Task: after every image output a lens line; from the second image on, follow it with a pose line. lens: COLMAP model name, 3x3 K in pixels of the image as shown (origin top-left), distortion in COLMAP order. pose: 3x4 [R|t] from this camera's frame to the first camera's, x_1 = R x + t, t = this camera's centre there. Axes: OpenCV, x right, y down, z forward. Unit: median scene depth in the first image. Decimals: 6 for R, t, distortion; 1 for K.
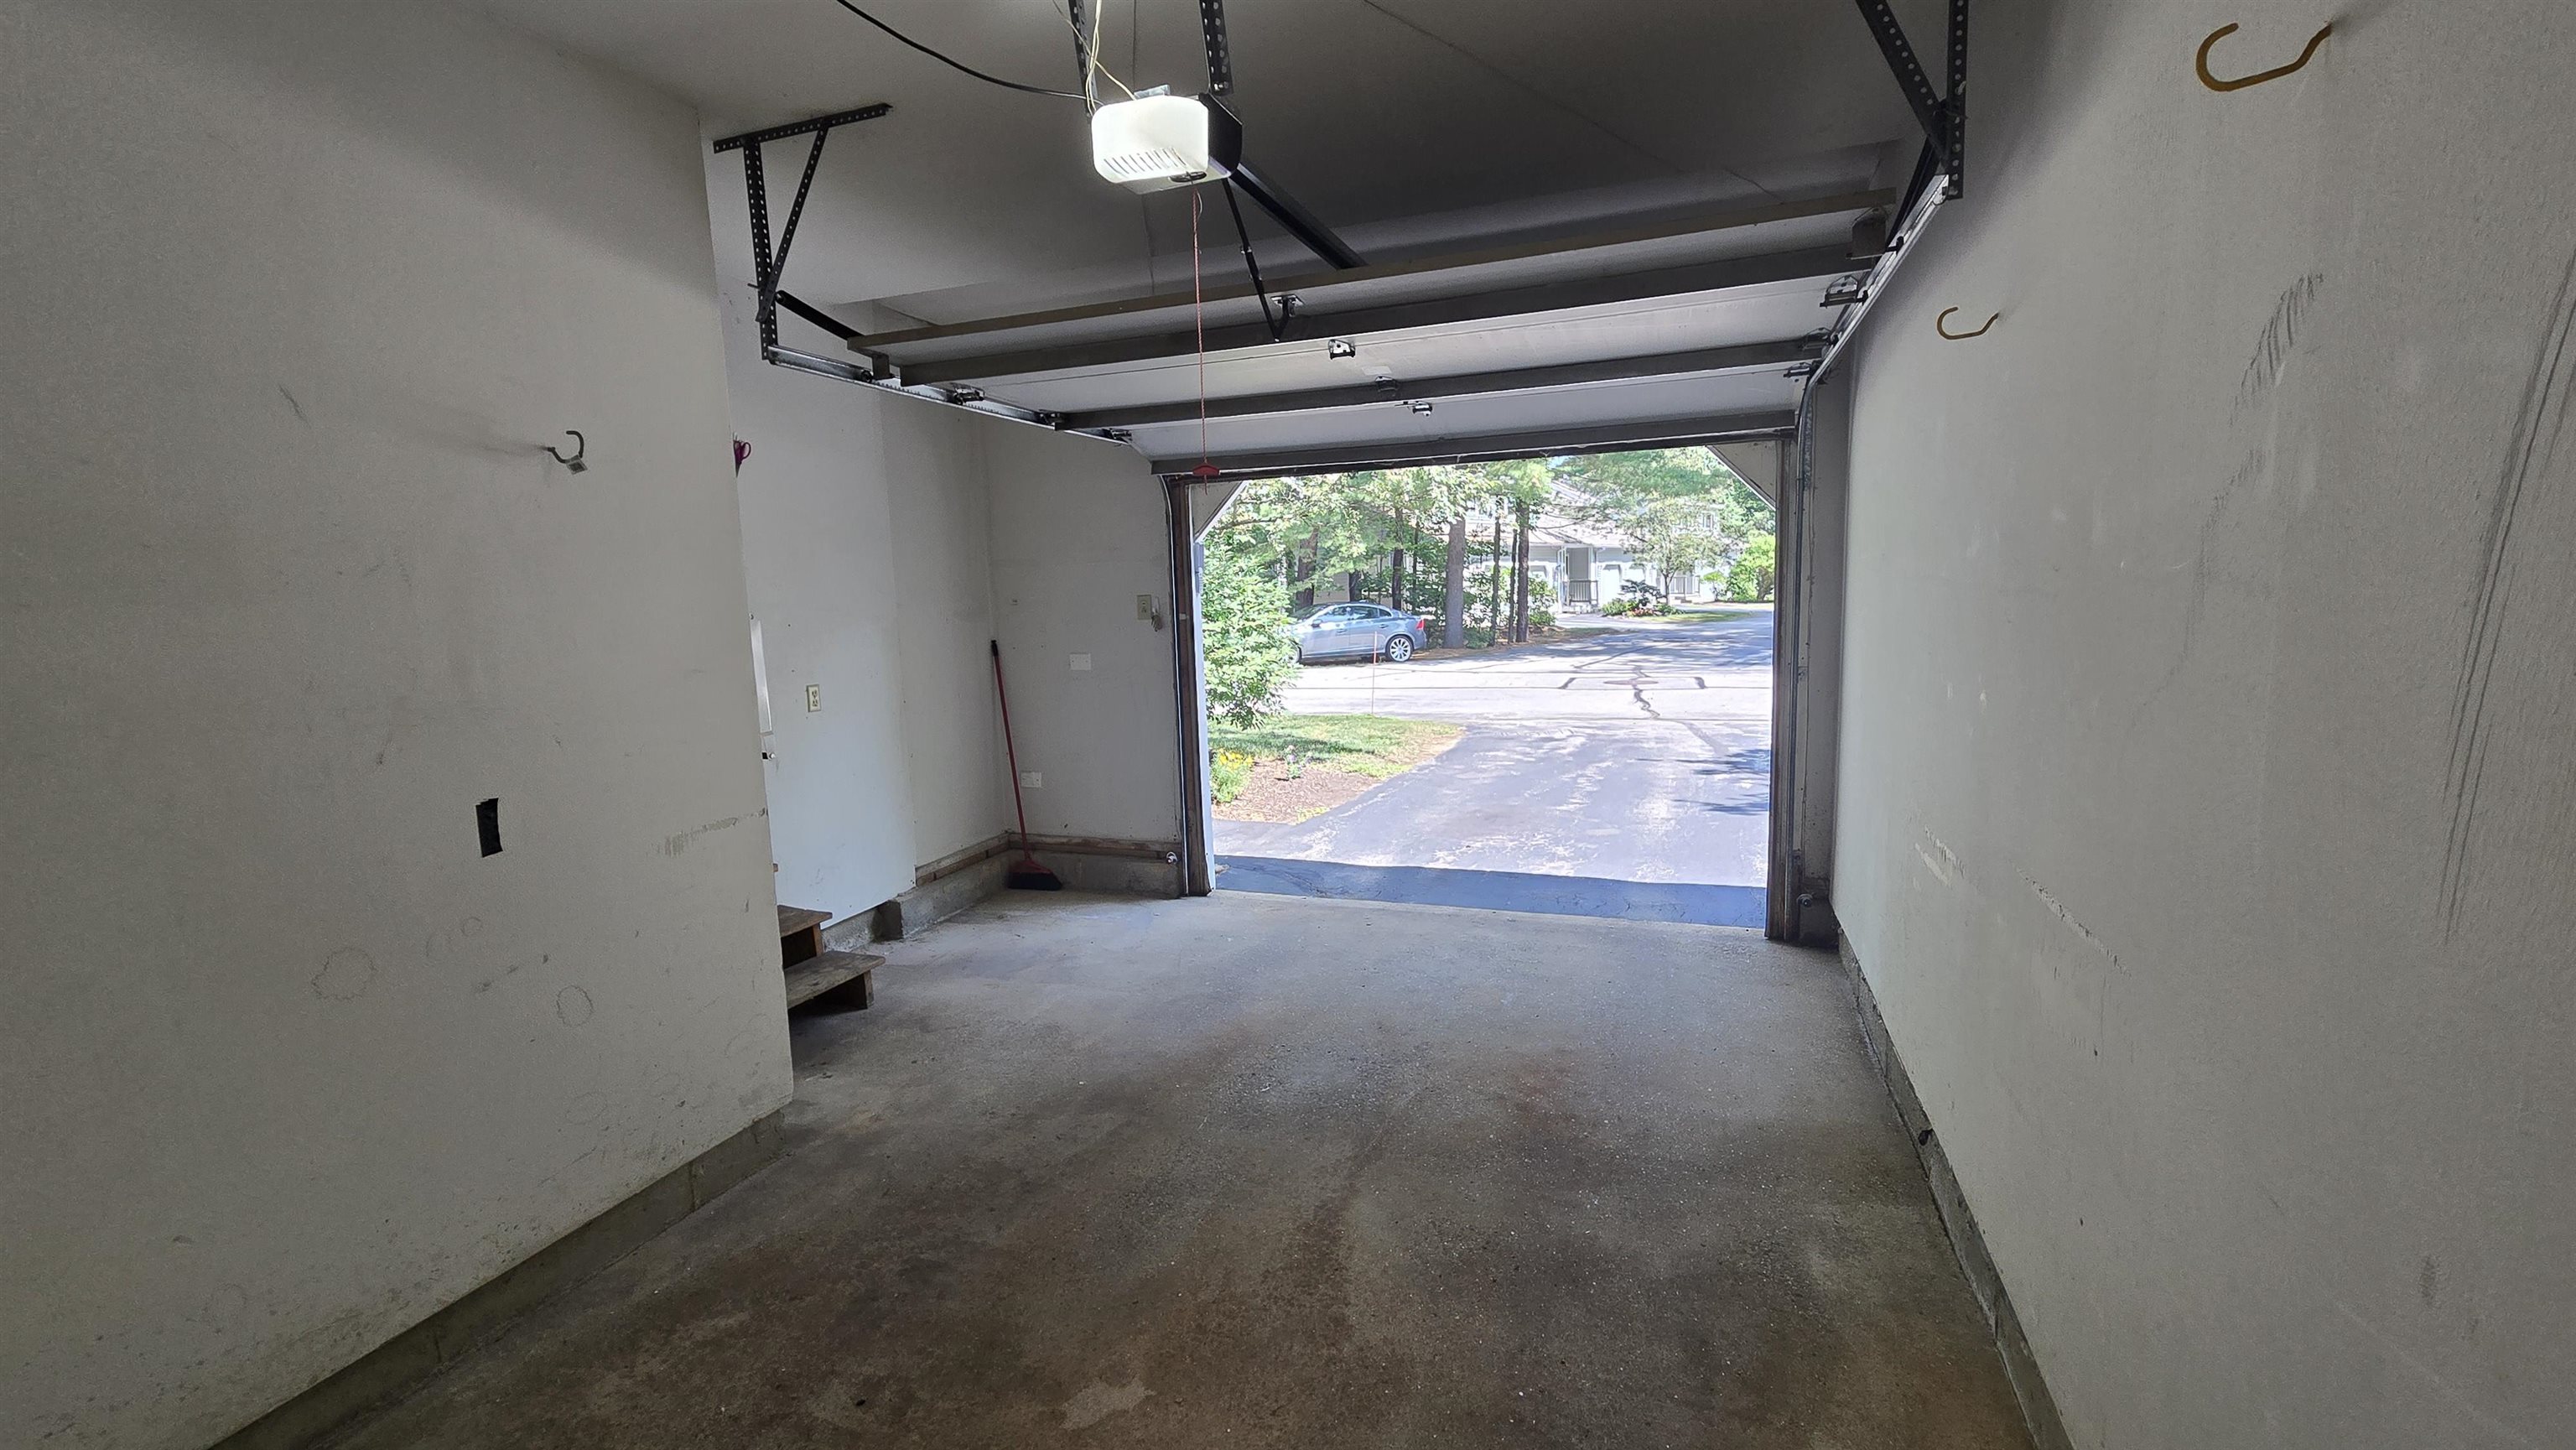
lens RADIAL K [[1058.2, 0, 1282.9], [0, 1058.2, 721.5], [0, 0, 1]] dist [-0.002175, 0.000178]
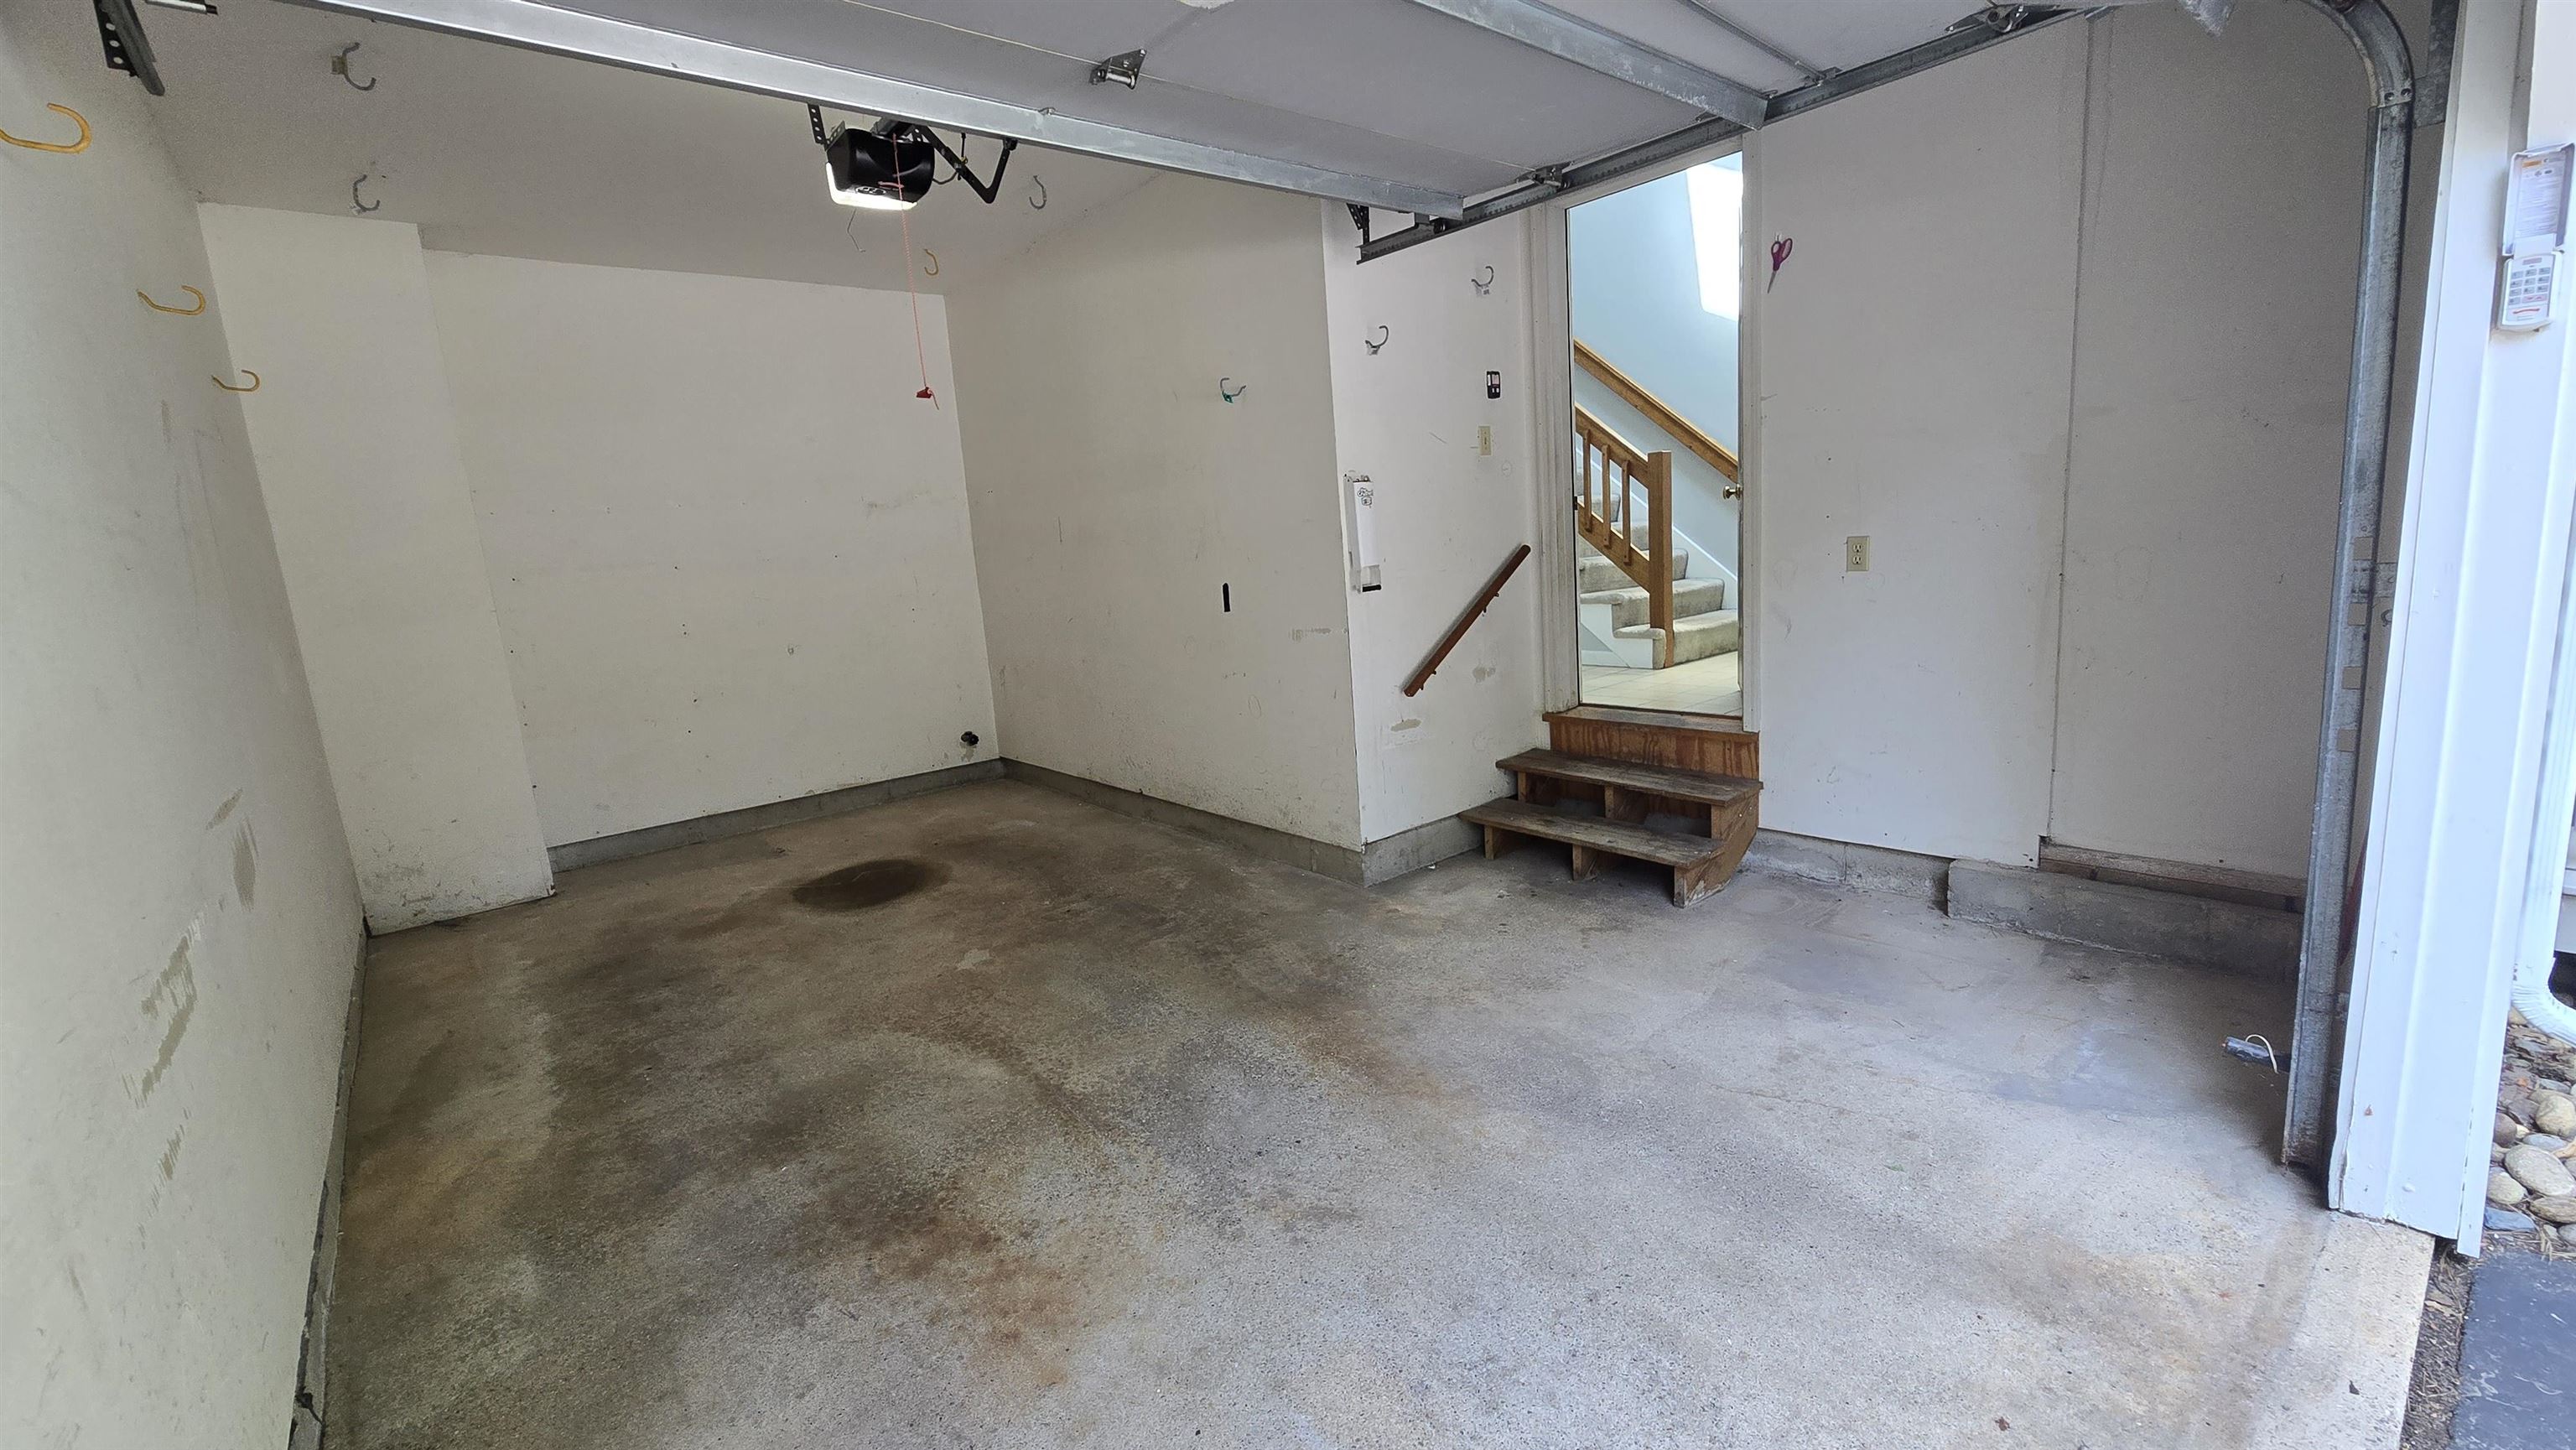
lens RADIAL K [[1058.2, 0, 1281.2], [0, 1058.2, 722.1], [0, 0, 1]] dist [-0.002175, 0.000178]
pose [[-0.493445, 0.220722, -0.841305, 0.672465], [-0.021244, 0.963918, 0.265351, -0.150013], [0.869517, 0.148809, -0.470952, 1.529220]]
